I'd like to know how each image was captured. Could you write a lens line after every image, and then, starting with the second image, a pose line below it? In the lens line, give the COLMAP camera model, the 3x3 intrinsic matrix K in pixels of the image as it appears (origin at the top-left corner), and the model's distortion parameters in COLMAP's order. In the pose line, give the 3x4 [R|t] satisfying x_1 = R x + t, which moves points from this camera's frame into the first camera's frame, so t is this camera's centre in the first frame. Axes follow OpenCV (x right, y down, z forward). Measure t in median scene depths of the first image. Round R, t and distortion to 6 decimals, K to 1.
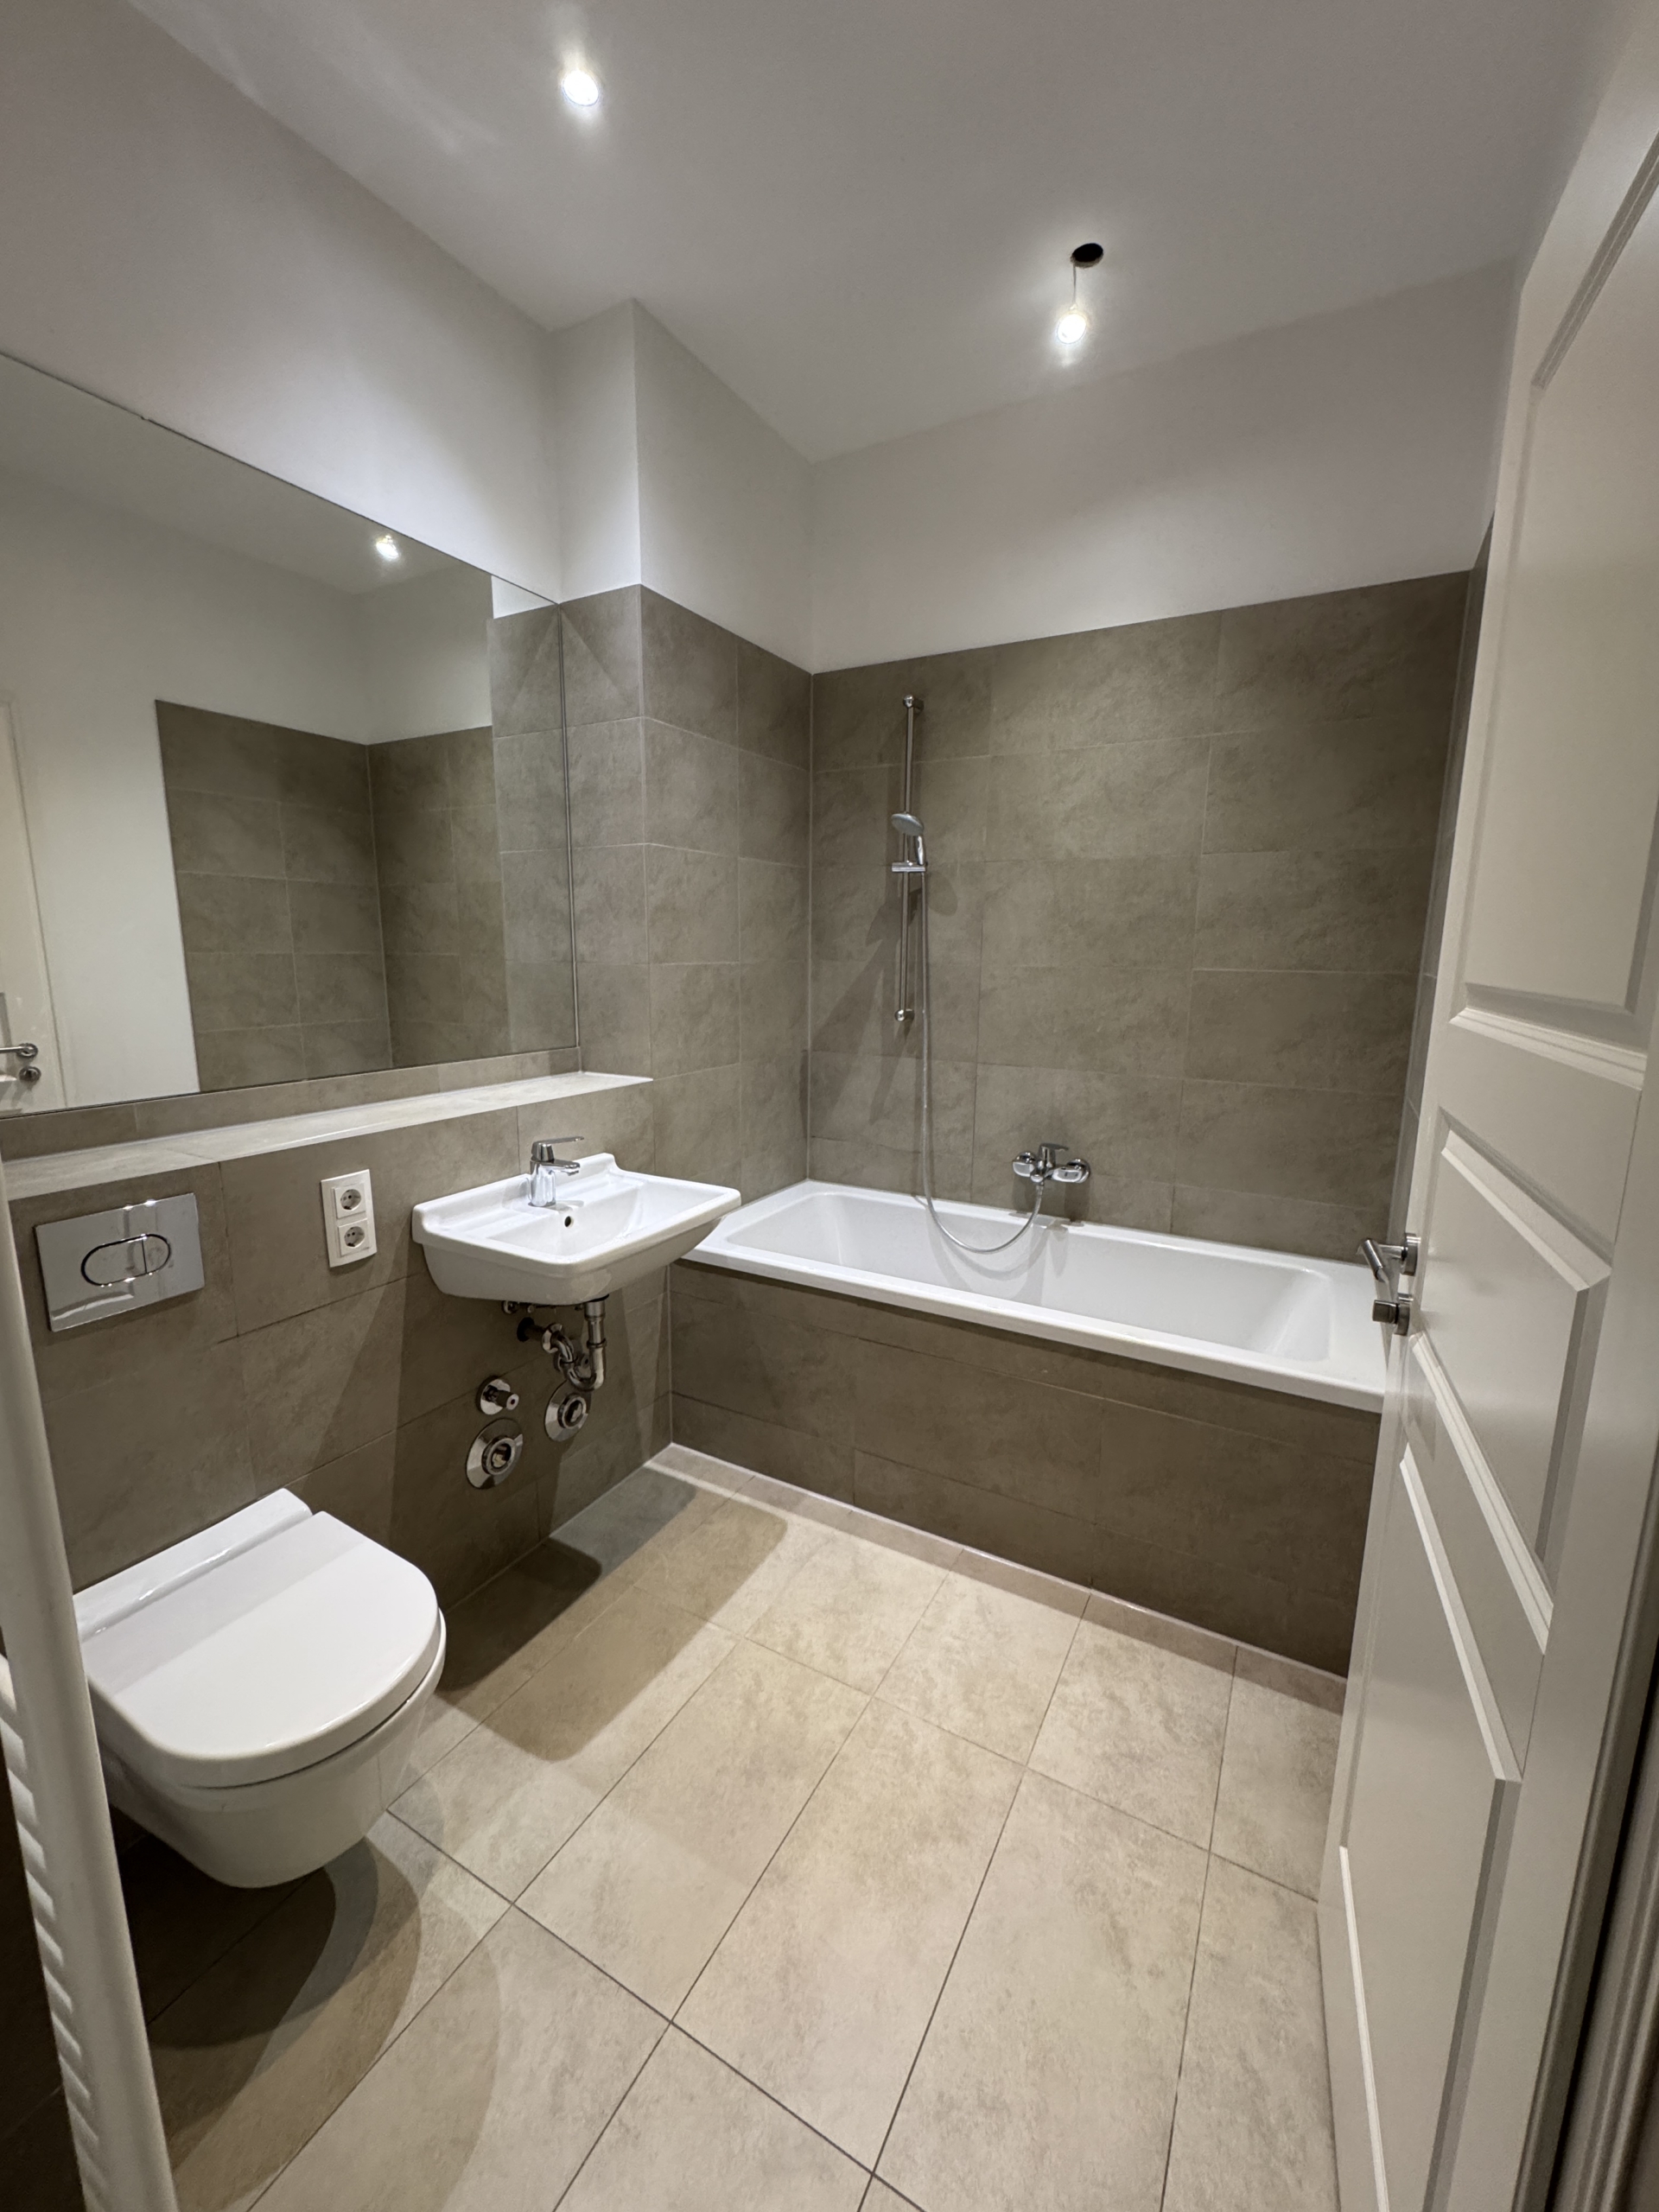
lens RADIAL K [[884.0, 0, 829.5], [0, 884.0, 1106.0], [0, 0, 1]] dist [-0.002791, 0.000714]
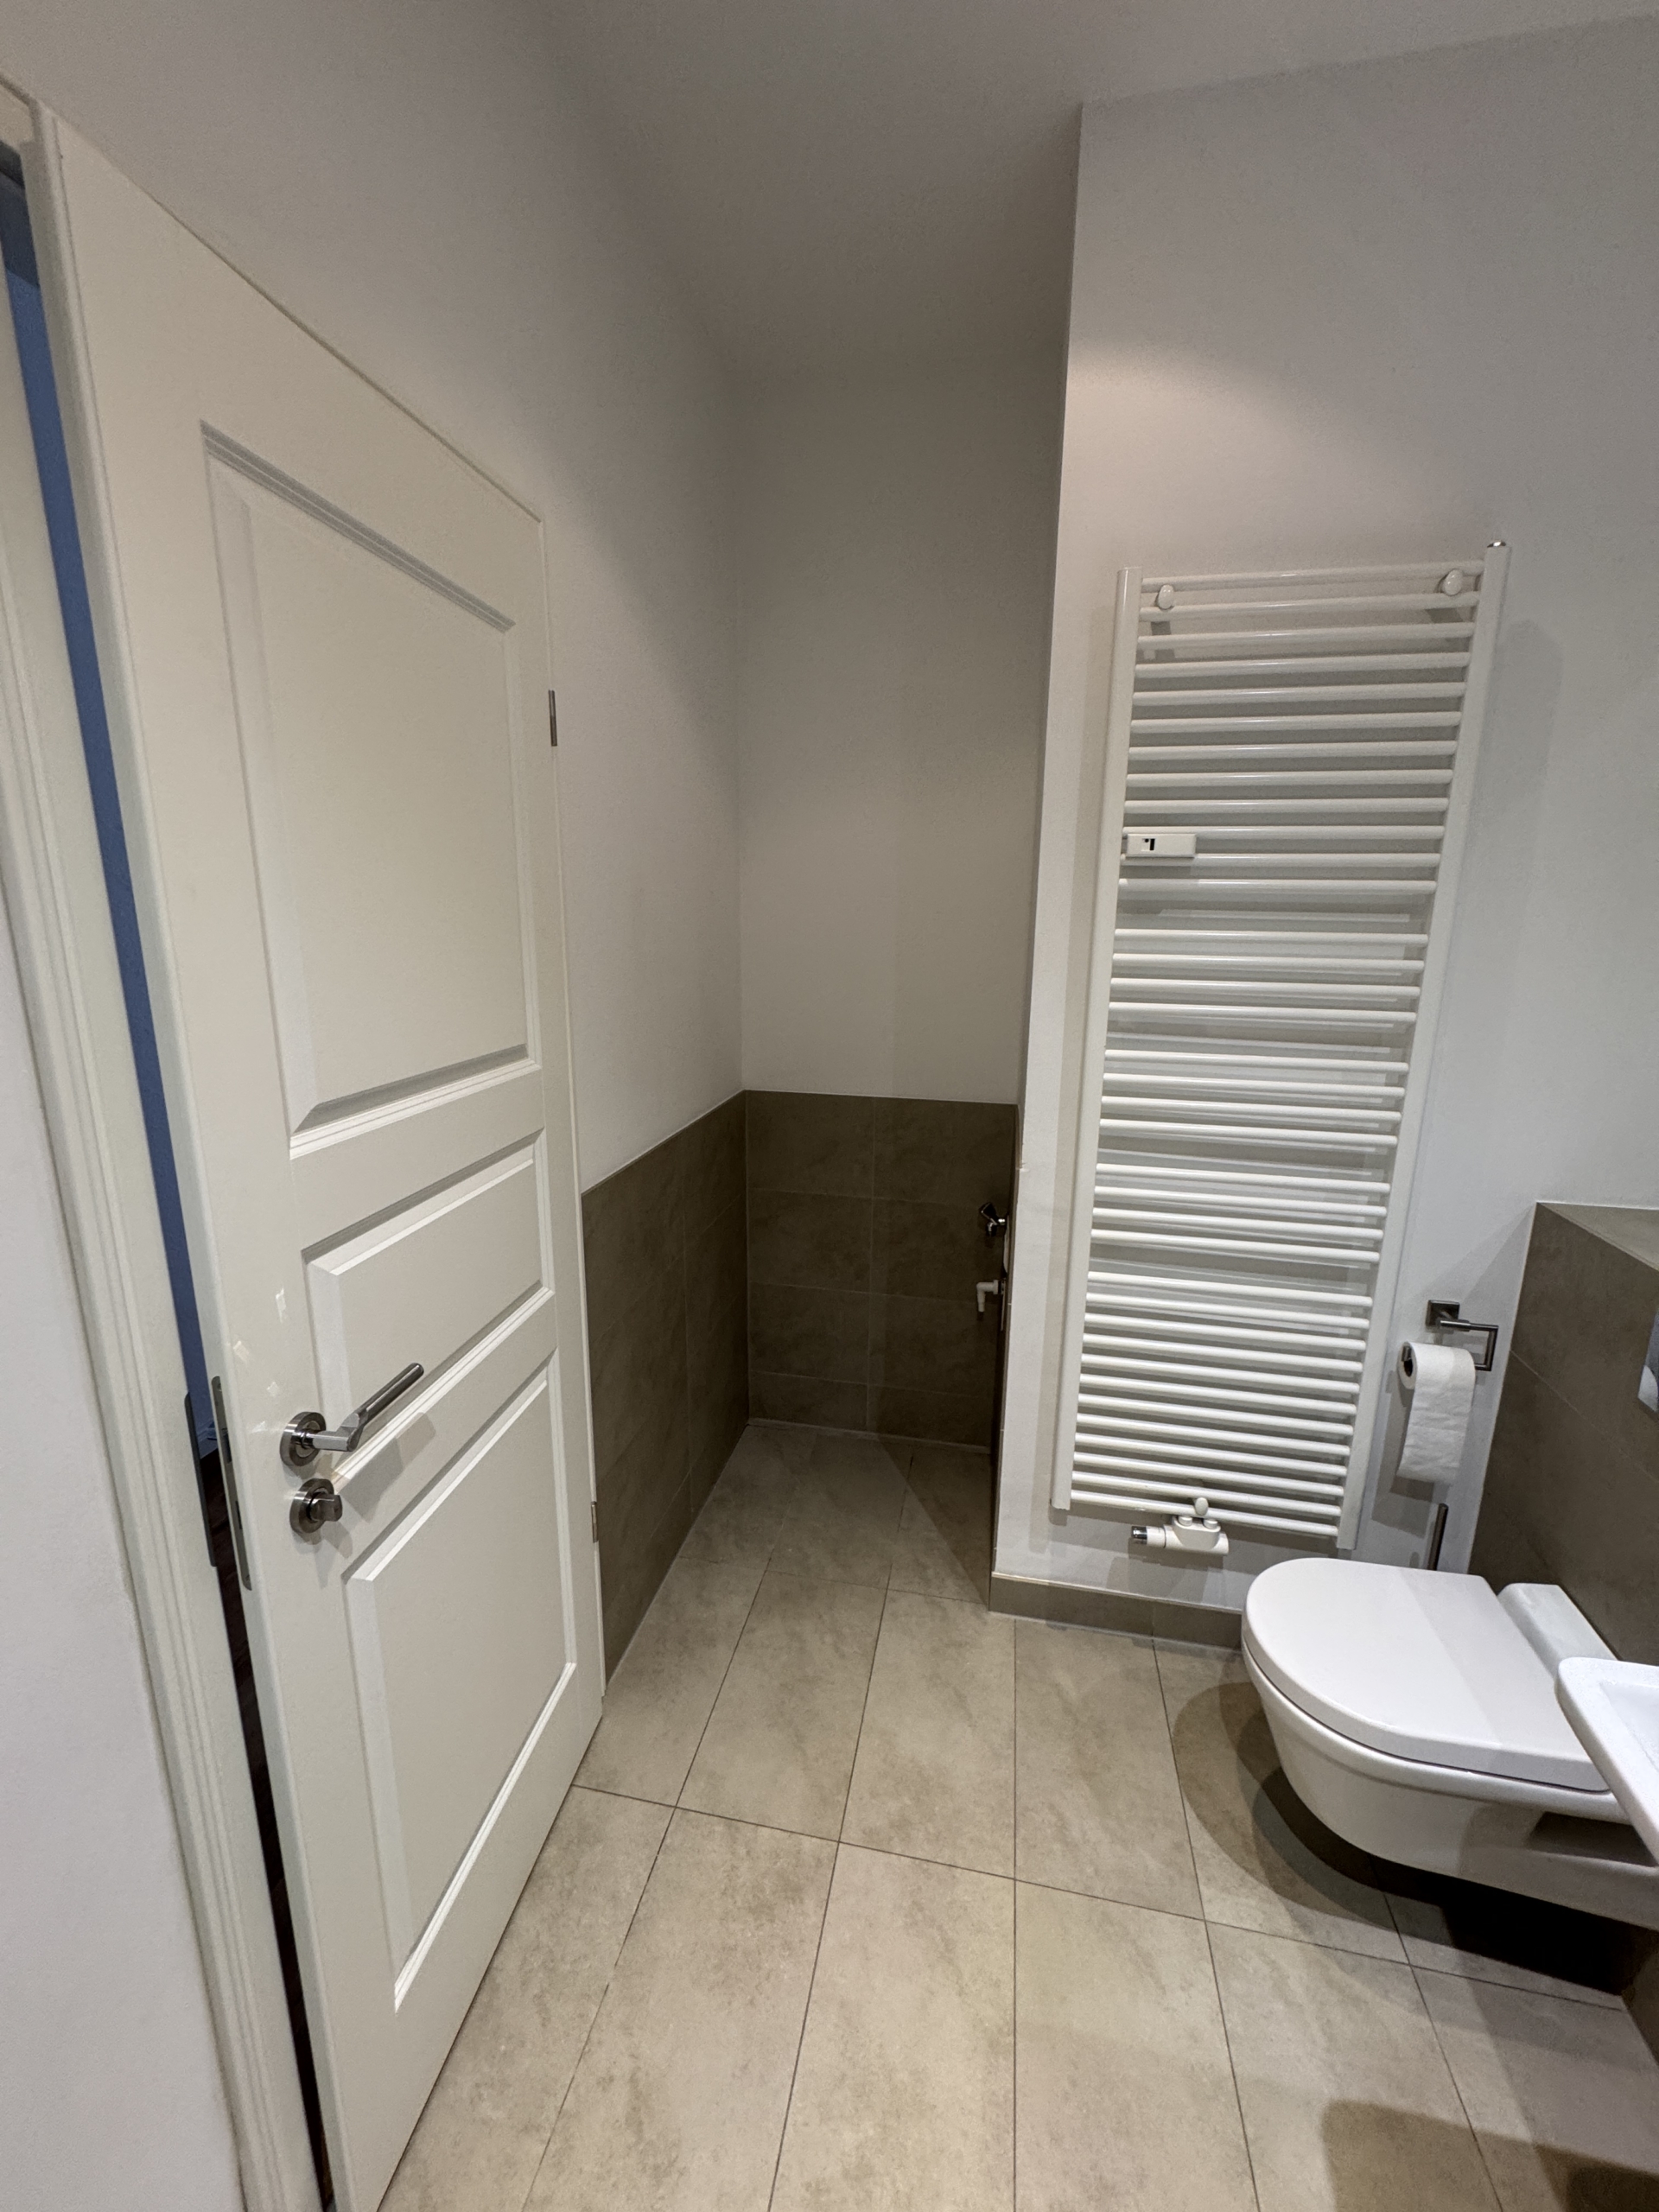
lens RADIAL K [[884.0, 0, 829.5], [0, 884.0, 1106.0], [0, 0, 1]] dist [-0.002791, 0.000714]
pose [[-0.952813, 0.042248, -0.300603, 0.367680], [-0.076844, 0.924444, 0.373495, -0.390983], [0.293670, 0.378971, -0.877576, 1.468745]]
